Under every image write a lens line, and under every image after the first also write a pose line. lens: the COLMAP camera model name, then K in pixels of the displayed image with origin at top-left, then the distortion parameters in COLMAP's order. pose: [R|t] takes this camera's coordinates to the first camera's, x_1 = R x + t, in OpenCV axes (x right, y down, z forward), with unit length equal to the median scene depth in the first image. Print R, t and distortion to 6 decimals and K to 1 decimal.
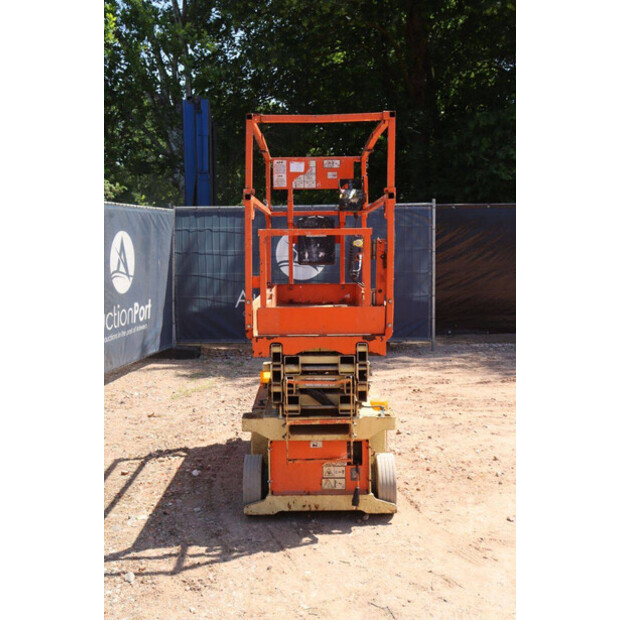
lens RADIAL K [[720.5, 0, 309.7], [0, 720.5, 307.5], [0, 0, 1]] dist [0.016770, 0.000000]
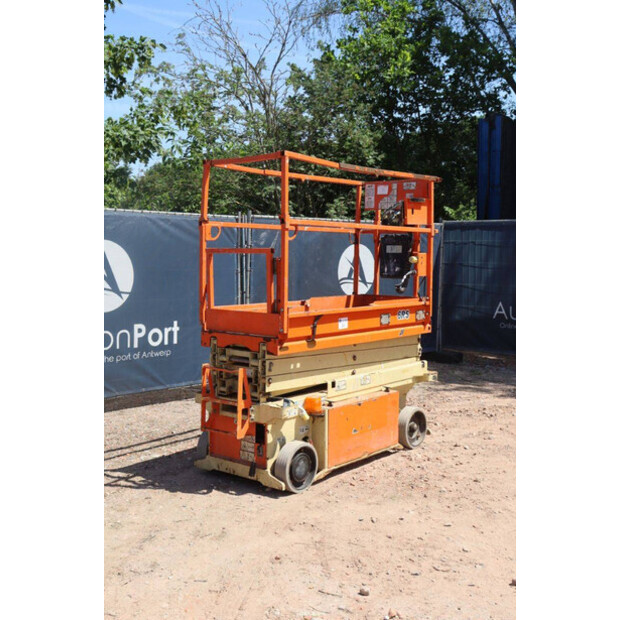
lens RADIAL K [[720.5, 0, 314.8], [0, 720.5, 304.8], [0, 0, 1]] dist [0.016770, 0.000000]
pose [[0.783958, 0.059794, -0.617927, 0.867053], [-0.068350, 0.997613, 0.009821, -0.031920], [0.617039, 0.034536, 0.786174, 0.098717]]
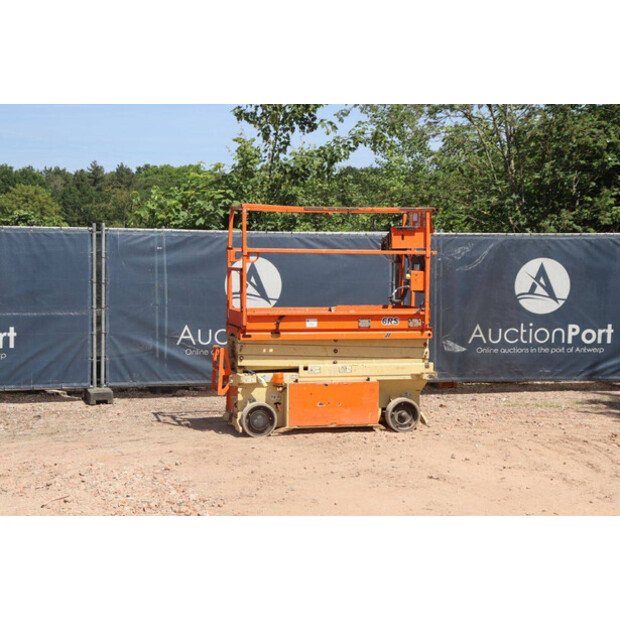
lens RADIAL K [[1030.4, 0, 309.7], [0, 1030.4, 306.3], [0, 0, 1]] dist [0.604155, 0.000000]
pose [[0.286355, 0.063984, -0.955985, 5.731977], [-0.086070, 0.995452, 0.040844, -0.335986], [0.954250, 0.070586, 0.290560, 0.971195]]
